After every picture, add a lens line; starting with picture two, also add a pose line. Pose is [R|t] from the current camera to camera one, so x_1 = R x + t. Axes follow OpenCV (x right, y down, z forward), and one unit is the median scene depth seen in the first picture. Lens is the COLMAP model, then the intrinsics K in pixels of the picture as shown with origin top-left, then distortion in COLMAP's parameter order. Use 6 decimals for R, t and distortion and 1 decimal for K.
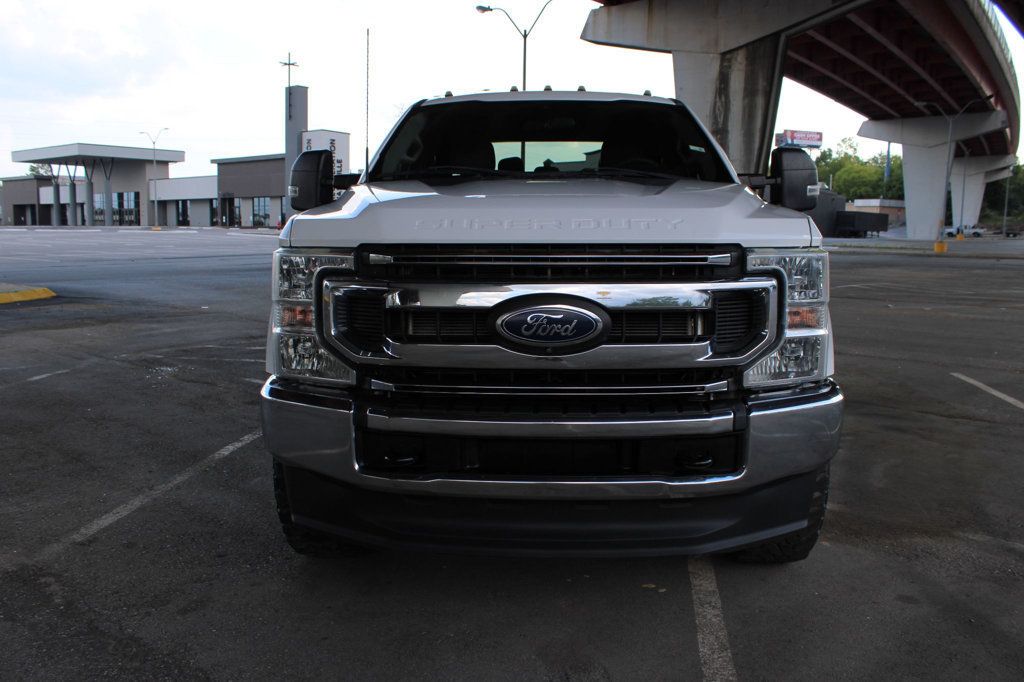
lens RADIAL K [[848.2, 0, 512.0], [0, 848.2, 341.0], [0, 0, 1]] dist [-0.155418, 0.135680]
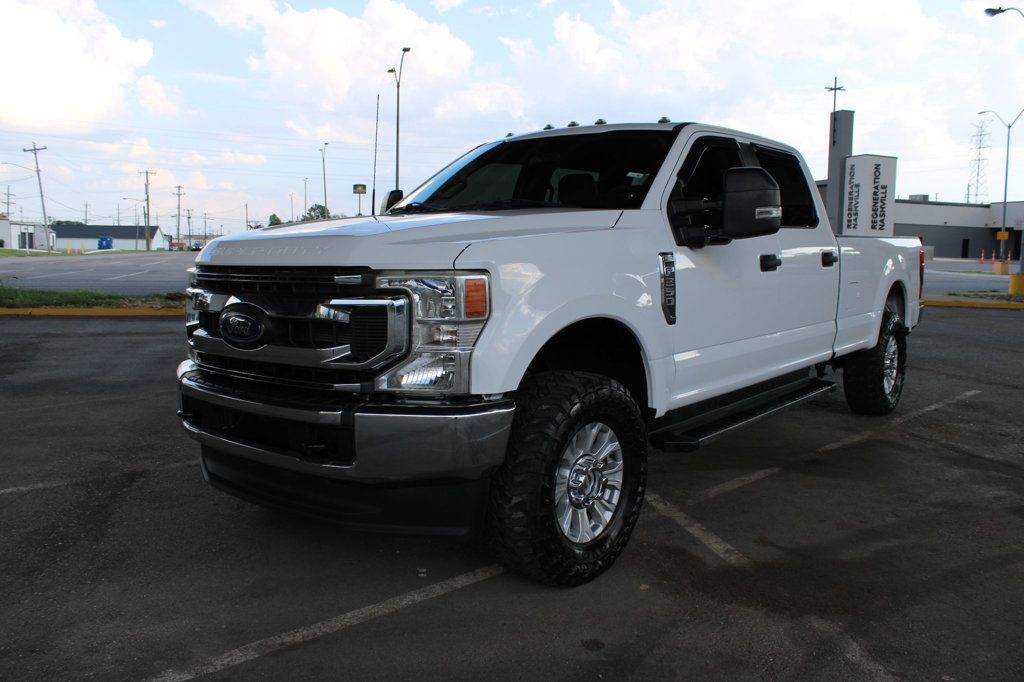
lens RADIAL K [[848.2, 0, 512.0], [0, 848.2, 341.0], [0, 0, 1]] dist [-0.155418, 0.135680]
pose [[0.804497, 0.064597, -0.590434, 0.635968], [-0.083163, 0.996527, -0.004288, -0.013939], [0.588106, 0.052552, 0.807075, 0.100397]]
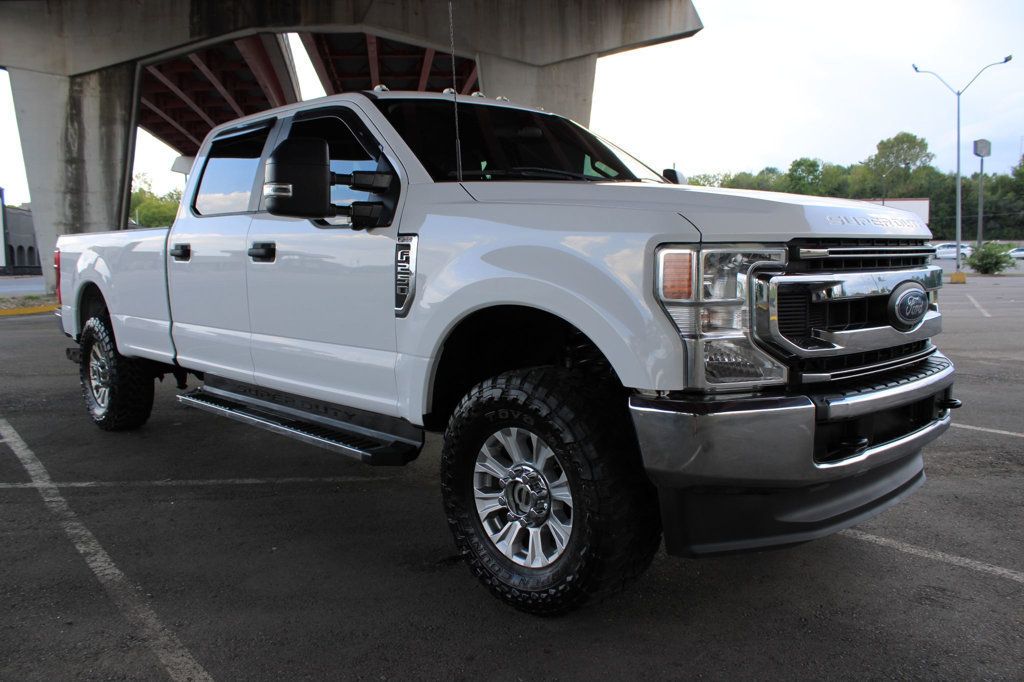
lens RADIAL K [[848.2, 0, 512.0], [0, 848.2, 341.0], [0, 0, 1]] dist [-0.155418, 0.135680]
pose [[0.702751, -0.085128, 0.706324, -0.068942], [0.114593, 0.993396, 0.005714, -0.002366], [-0.702146, 0.076924, 0.707866, 0.033853]]
